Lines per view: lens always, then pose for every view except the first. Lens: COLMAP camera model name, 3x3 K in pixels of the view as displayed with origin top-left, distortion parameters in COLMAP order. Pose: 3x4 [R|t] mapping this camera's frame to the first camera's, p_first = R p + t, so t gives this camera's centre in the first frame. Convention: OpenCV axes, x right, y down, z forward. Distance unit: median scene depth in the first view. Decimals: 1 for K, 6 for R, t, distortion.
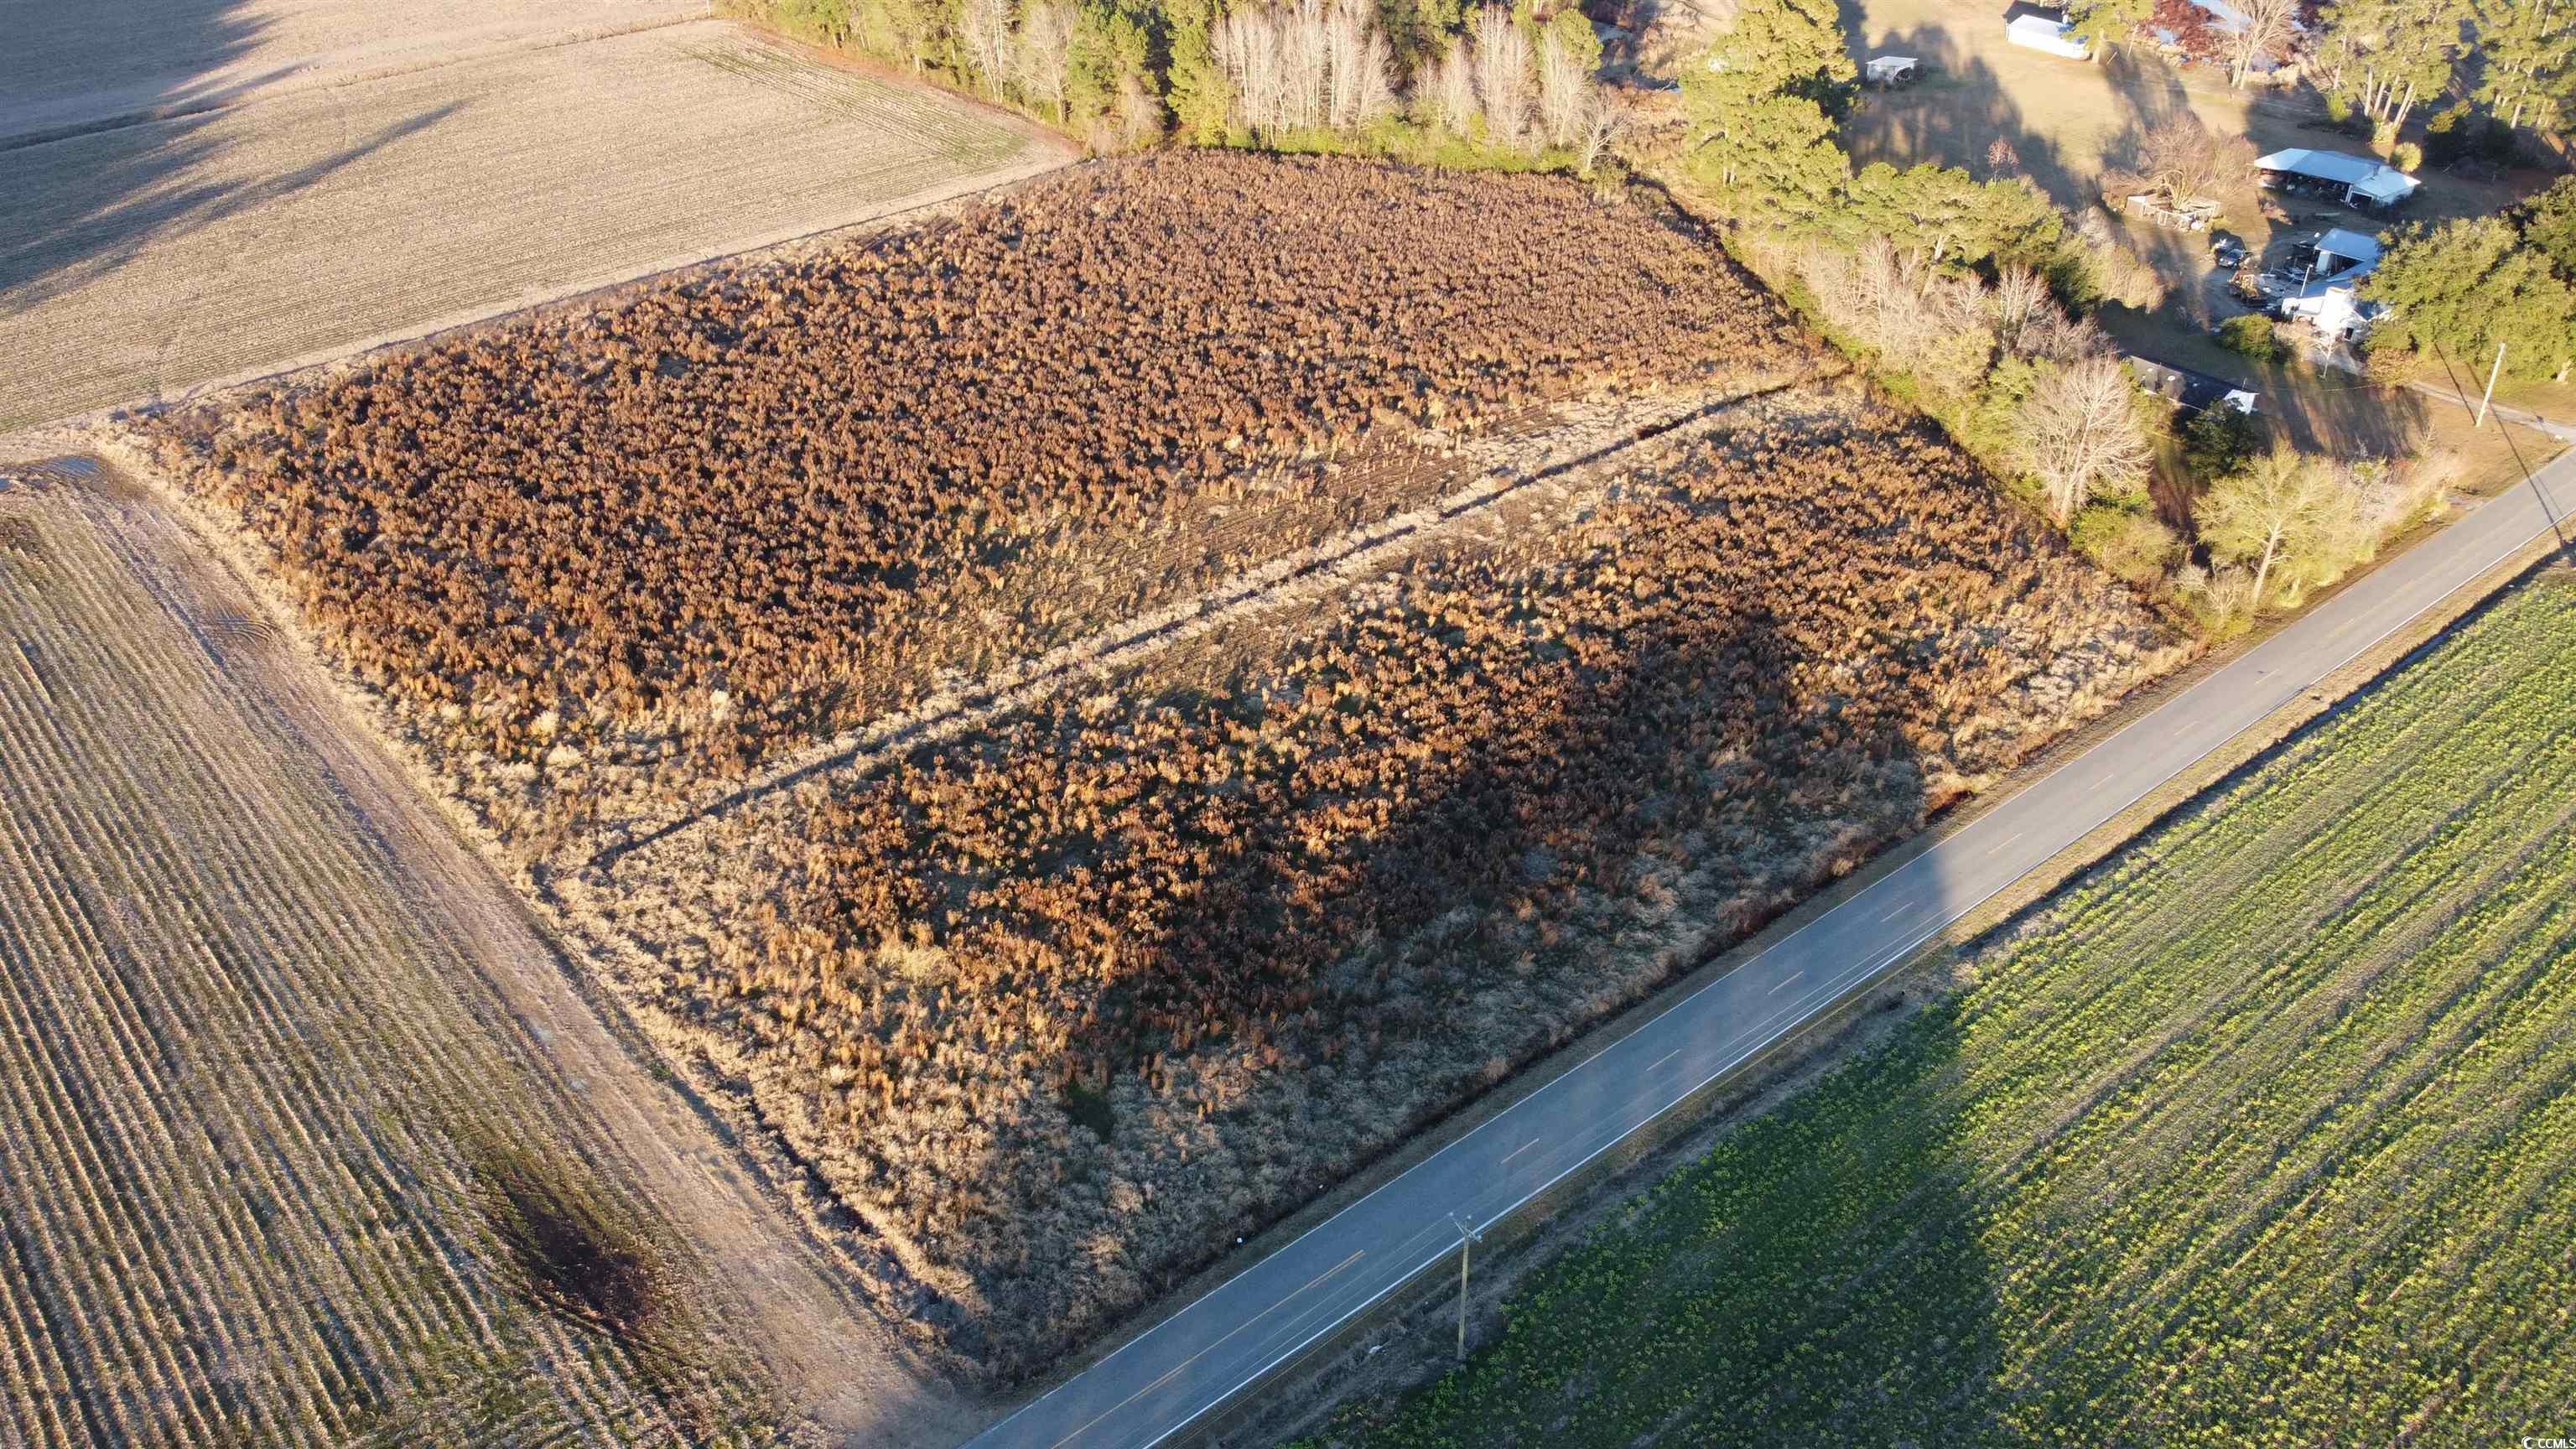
lens RADIAL K [[1974.4, 0, 1292.0], [0, 1974.4, 732.5], [0, 0, 1]] dist [-0.006082, 0.001933]
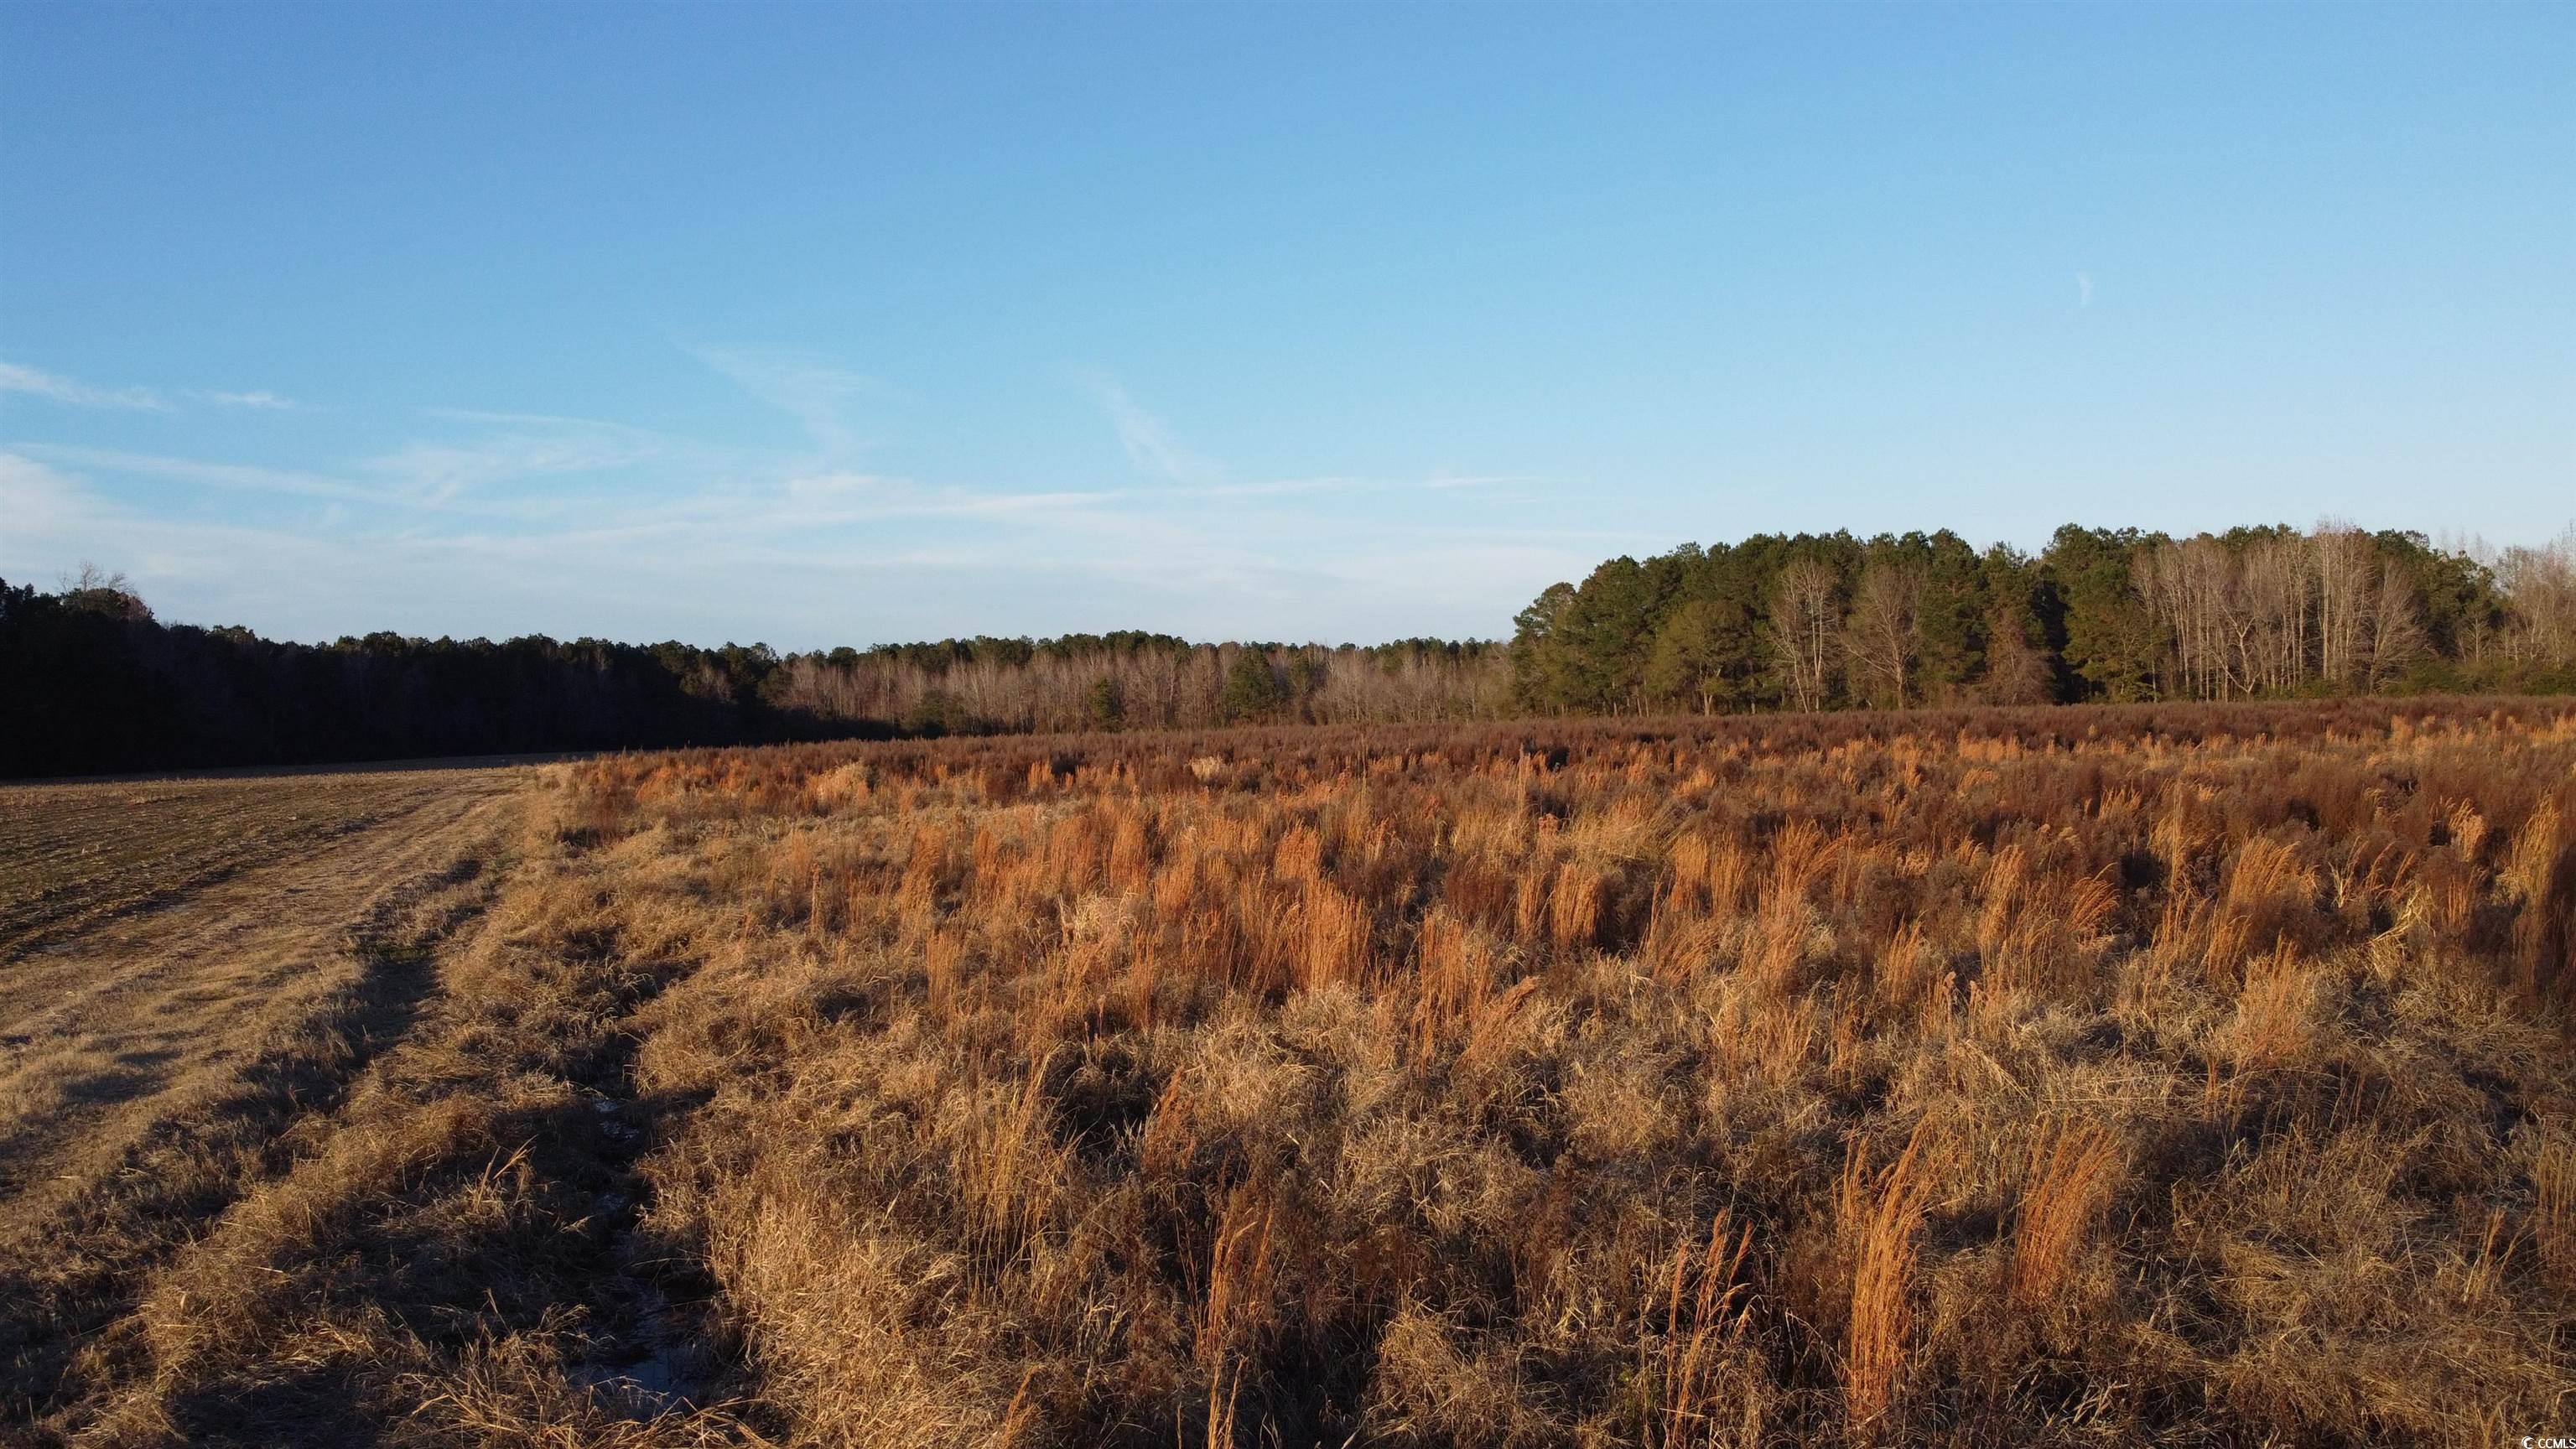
lens RADIAL K [[1974.4, 0, 1287.7], [0, 1974.4, 729.0], [0, 0, 1]] dist [-0.006082, 0.001933]
pose [[0.930878, -0.015225, -0.365013, -0.140999], [-0.175105, 0.858291, -0.482364, 0.208237], [0.320631, 0.512937, 0.796298, 0.783702]]
